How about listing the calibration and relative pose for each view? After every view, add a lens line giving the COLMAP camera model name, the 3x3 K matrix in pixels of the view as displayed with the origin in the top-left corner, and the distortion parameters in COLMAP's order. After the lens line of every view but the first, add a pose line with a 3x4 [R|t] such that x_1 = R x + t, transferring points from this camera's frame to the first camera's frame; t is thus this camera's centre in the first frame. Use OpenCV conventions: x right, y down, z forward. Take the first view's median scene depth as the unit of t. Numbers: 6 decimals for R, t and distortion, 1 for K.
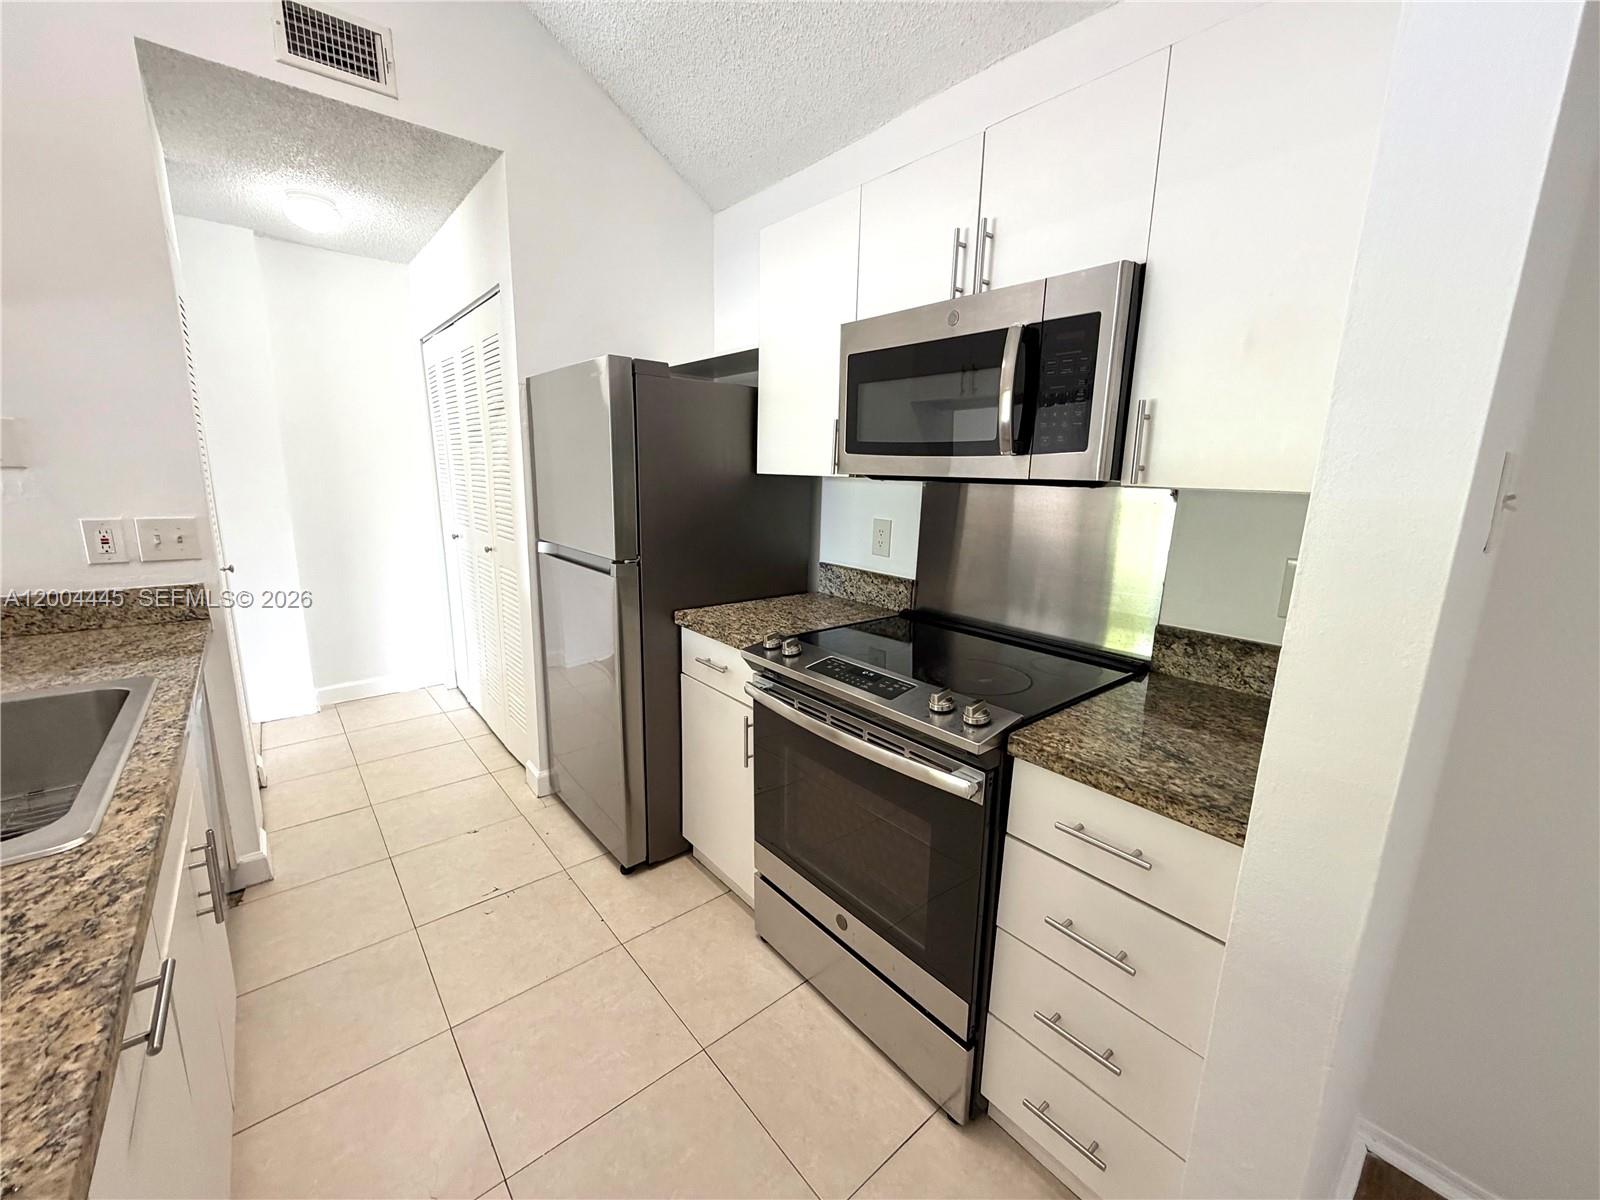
lens RADIAL K [[634.8, 0, 797.9], [0, 634.8, 599.5], [0, 0, 1]] dist [0.001214, -0.000440]
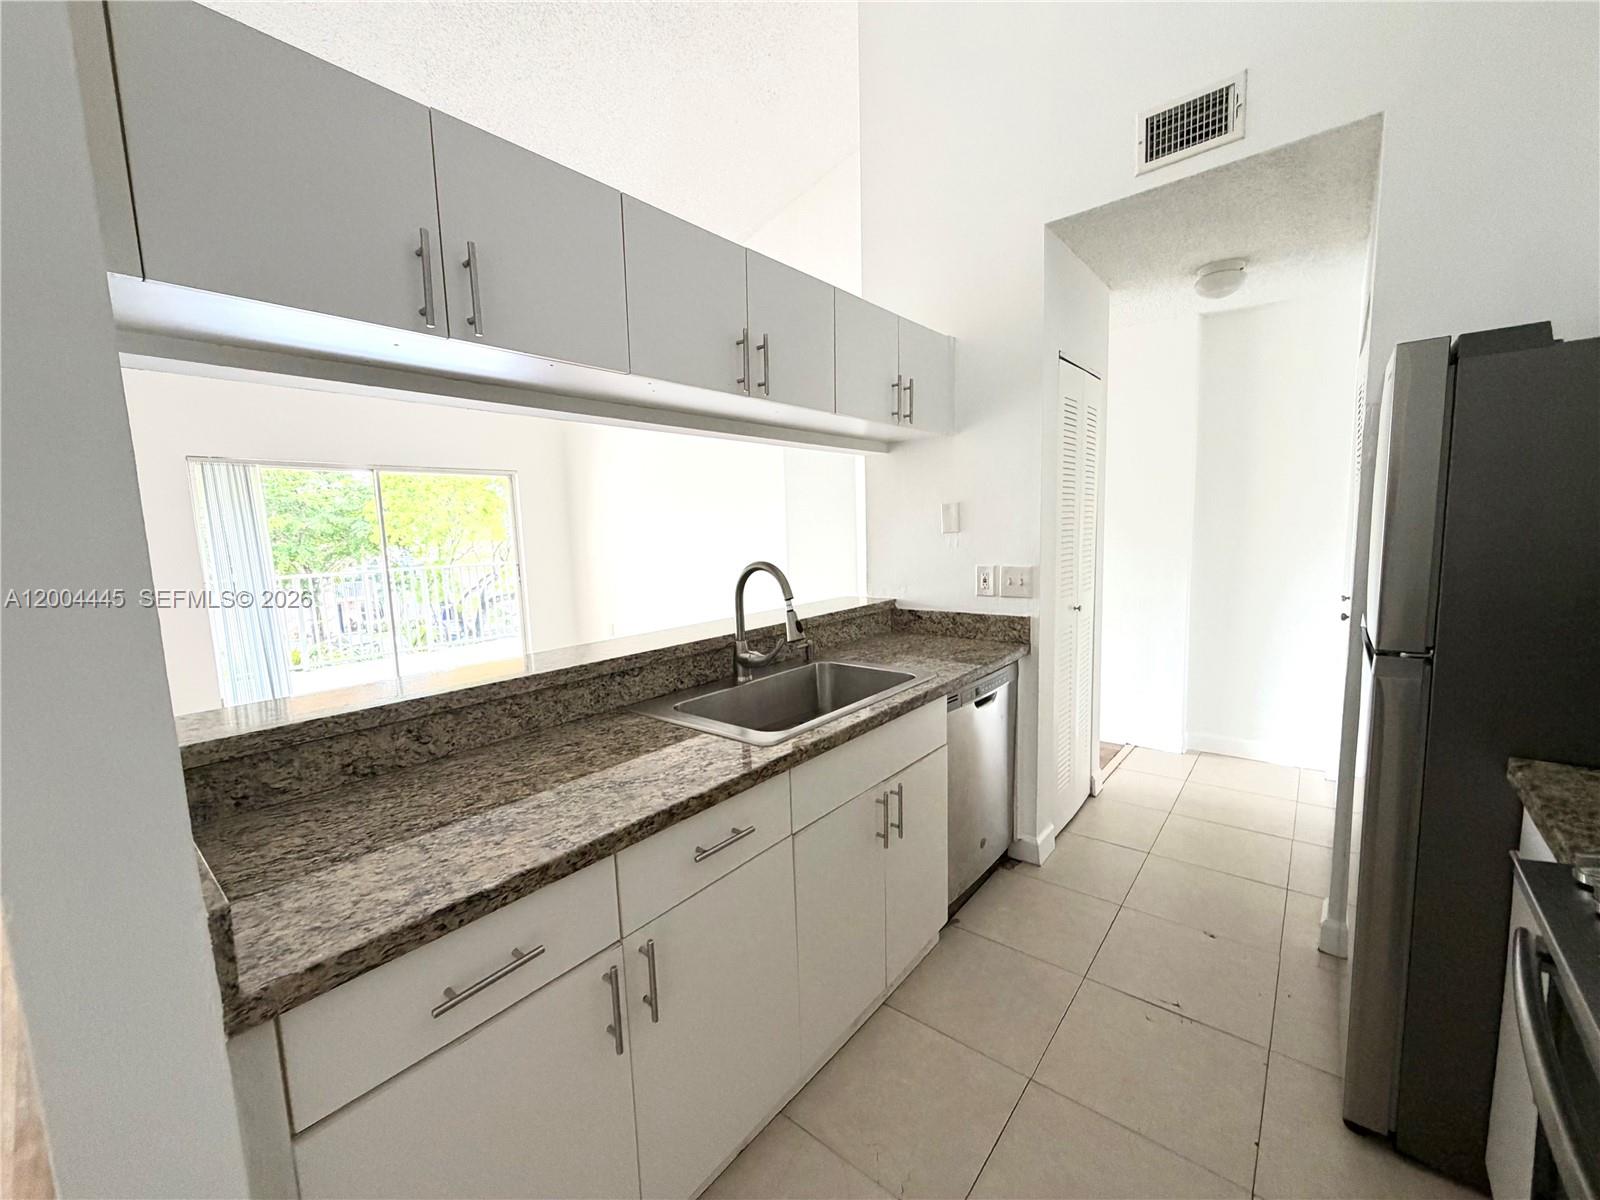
lens RADIAL K [[634.8, 0, 799.1], [0, 634.8, 600.7], [0, 0, 1]] dist [0.001214, -0.000440]
pose [[0.180166, 0.083622, -0.980075, 0.265717], [-0.157801, 0.985932, 0.055113, -0.056814], [0.970896, 0.144727, 0.190827, 0.299965]]
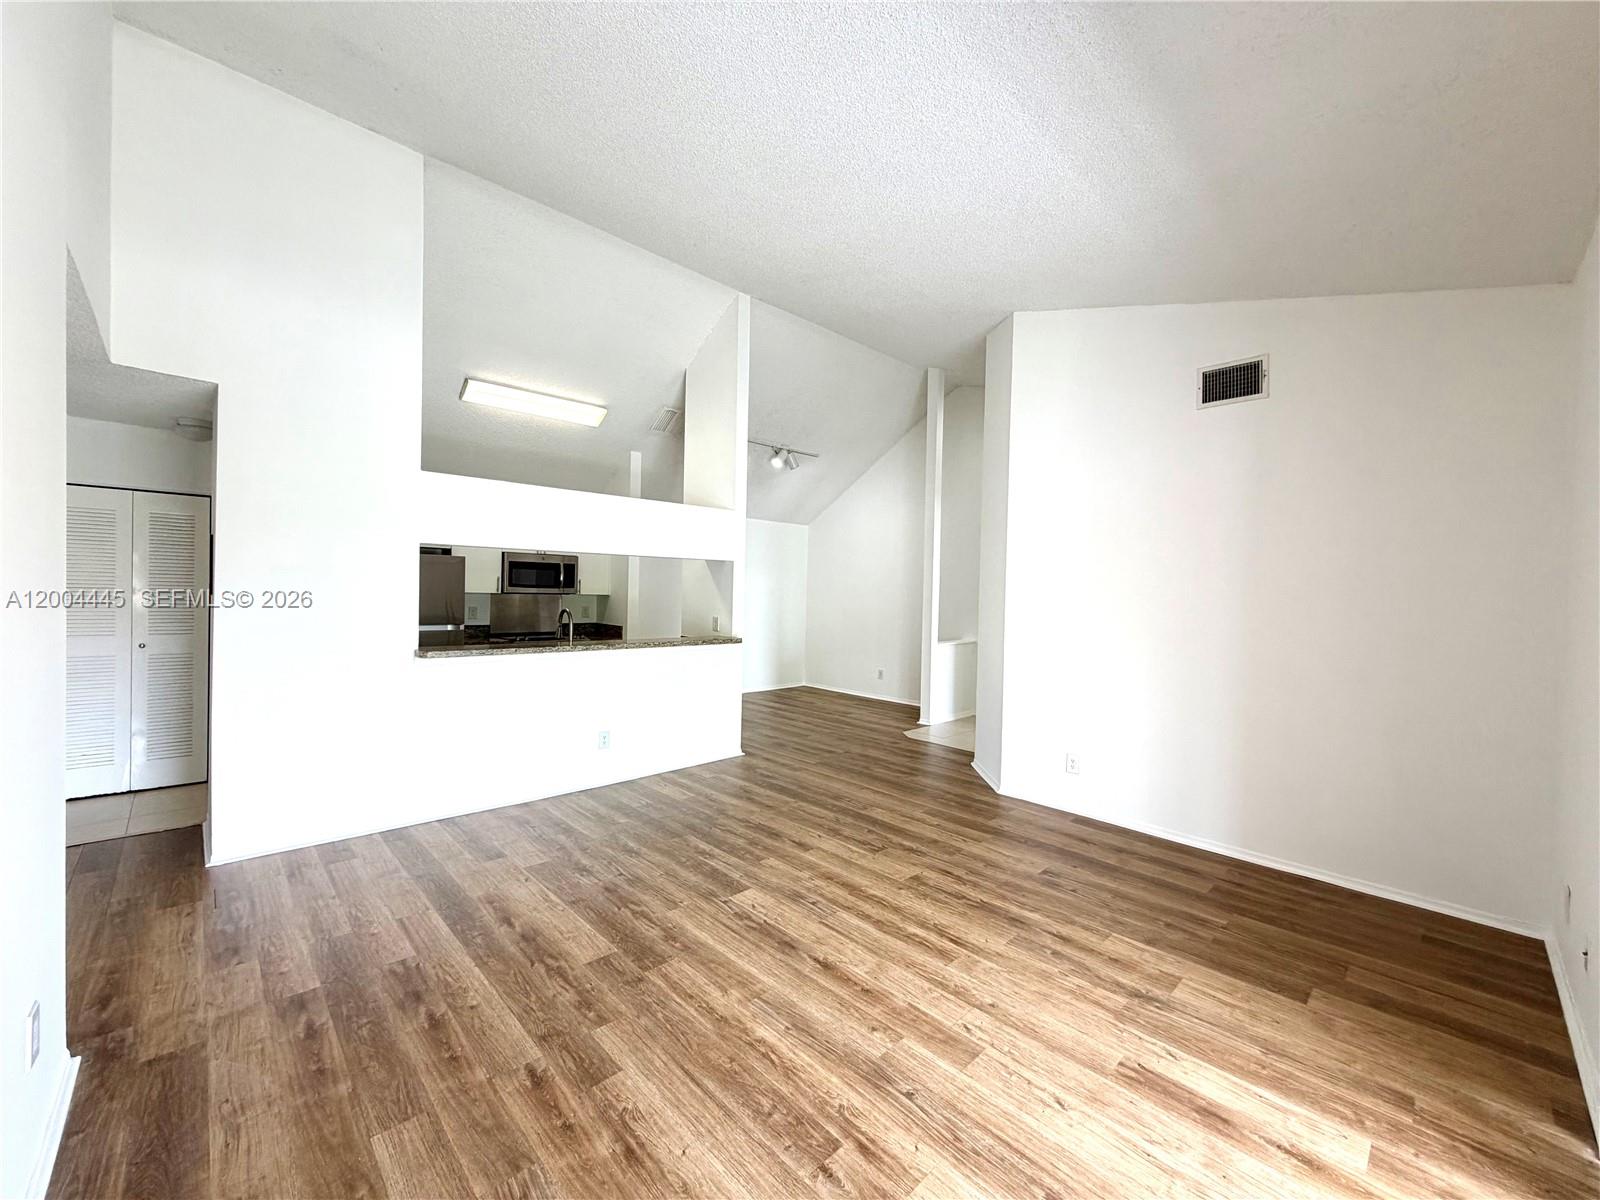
lens RADIAL K [[634.8, 0, 804.5], [0, 634.8, 602.8], [0, 0, 1]] dist [0.001214, -0.000440]
pose [[-0.074109, -0.044668, 0.996249, -3.504986], [0.172773, 0.983315, 0.056940, -0.053701], [-0.982170, 0.176344, -0.065155, -0.376712]]
